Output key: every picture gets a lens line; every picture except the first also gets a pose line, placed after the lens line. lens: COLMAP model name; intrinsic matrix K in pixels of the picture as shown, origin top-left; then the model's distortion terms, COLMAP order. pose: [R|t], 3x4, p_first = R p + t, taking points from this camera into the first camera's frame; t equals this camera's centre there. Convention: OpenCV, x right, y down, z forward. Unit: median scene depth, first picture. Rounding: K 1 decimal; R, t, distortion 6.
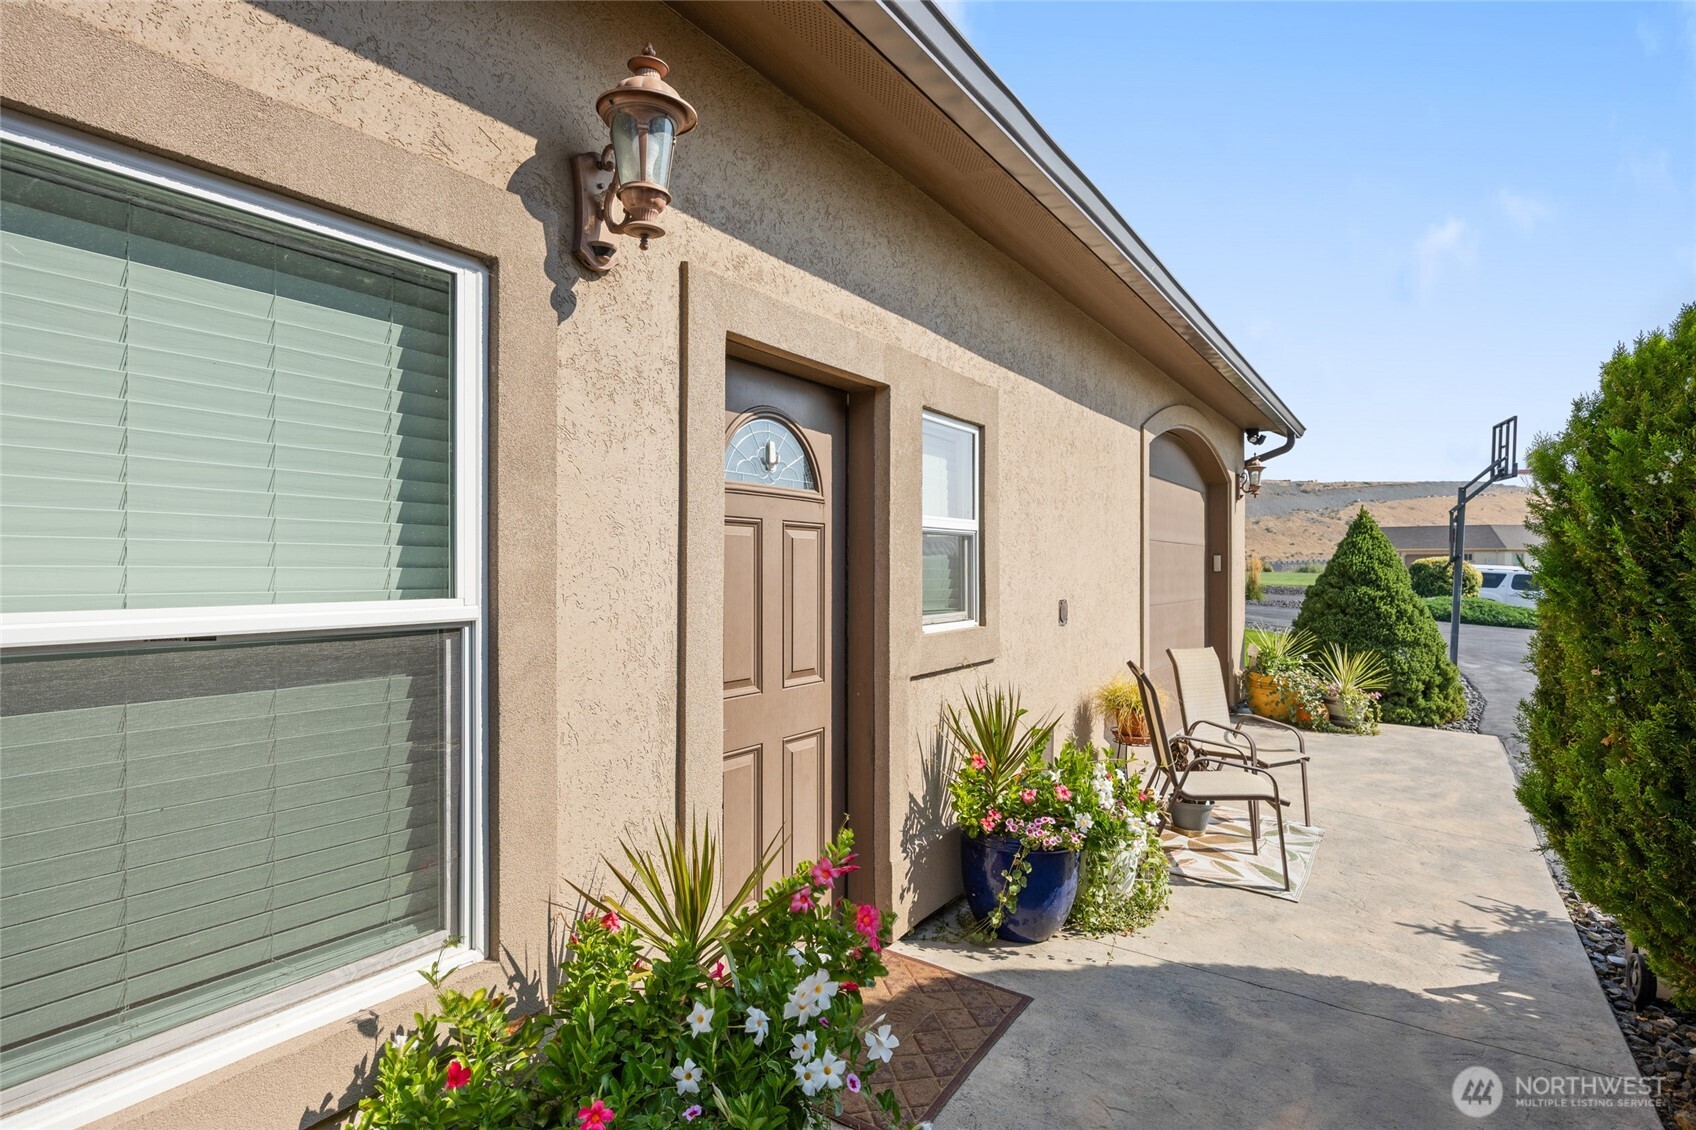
lens RADIAL K [[873.1, 0, 844.6], [0, 873.1, 570.5], [0, 0, 1]] dist [0.006025, -0.001069]
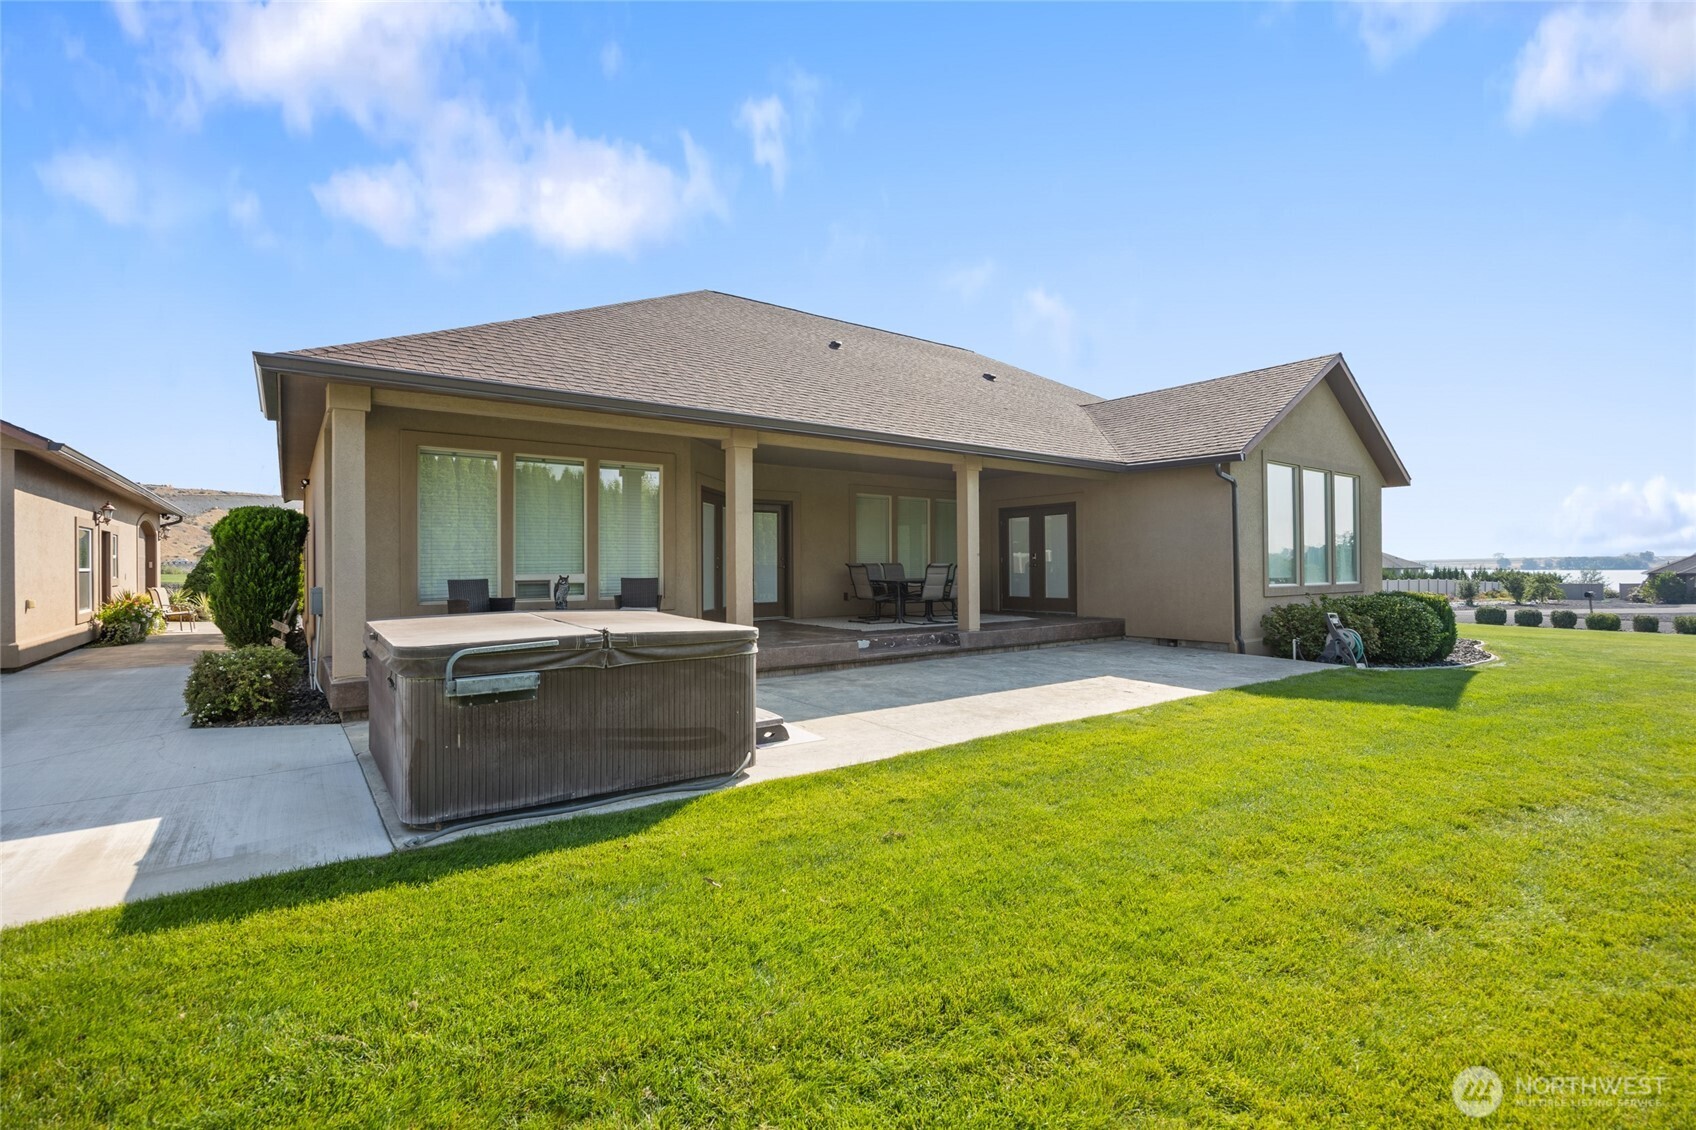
lens RADIAL K [[771.2, 0, 849.5], [0, 771.2, 567.2], [0, 0, 1]] dist [-0.004038, -0.000773]
pose [[0.344032, -0.001517, 0.938957, -1.057653], [0.007179, 0.999974, -0.001014, 0.017444], [-0.938930, 0.007089, 0.344034, -1.838917]]
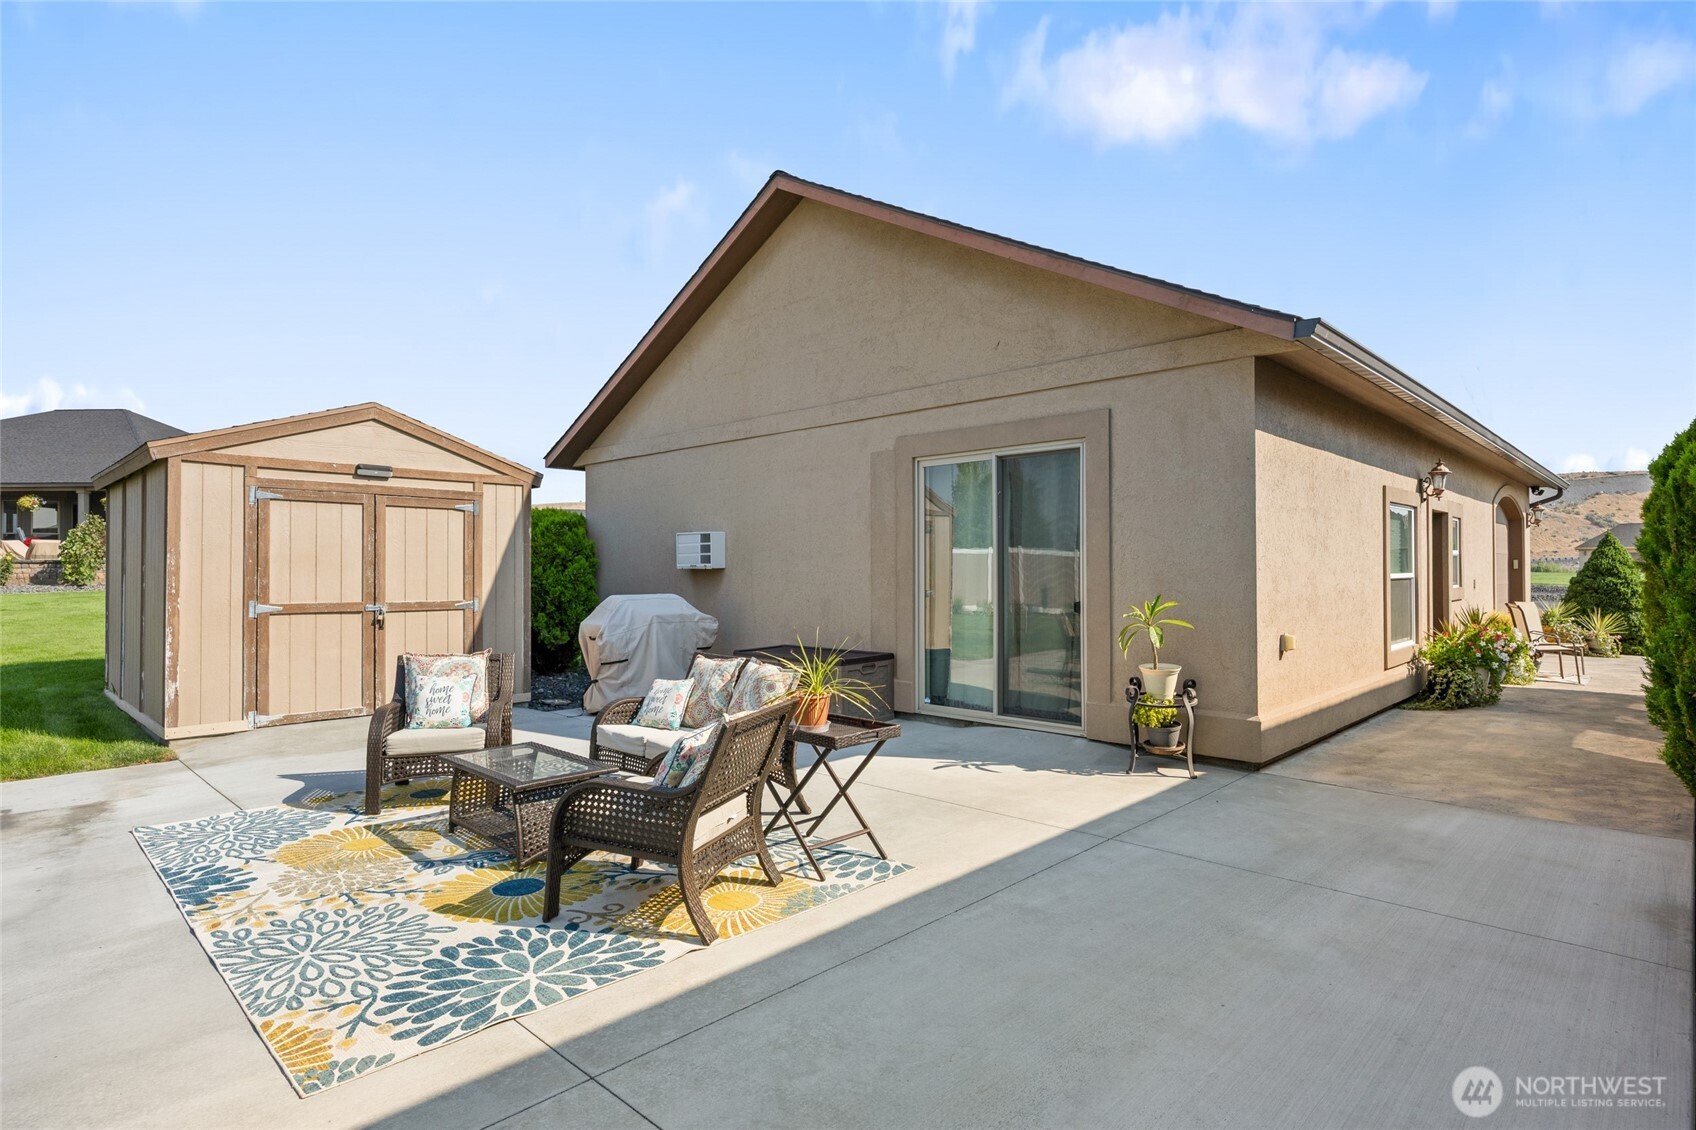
lens RADIAL K [[873.1, 0, 850.7], [0, 873.1, 560.6], [0, 0, 1]] dist [0.006025, -0.001069]
pose [[0.984338, -0.003284, -0.176263, -0.598033], [0.001344, 0.999937, -0.011120, 0.002765], [0.176289, 0.010709, 0.984280, -1.003884]]
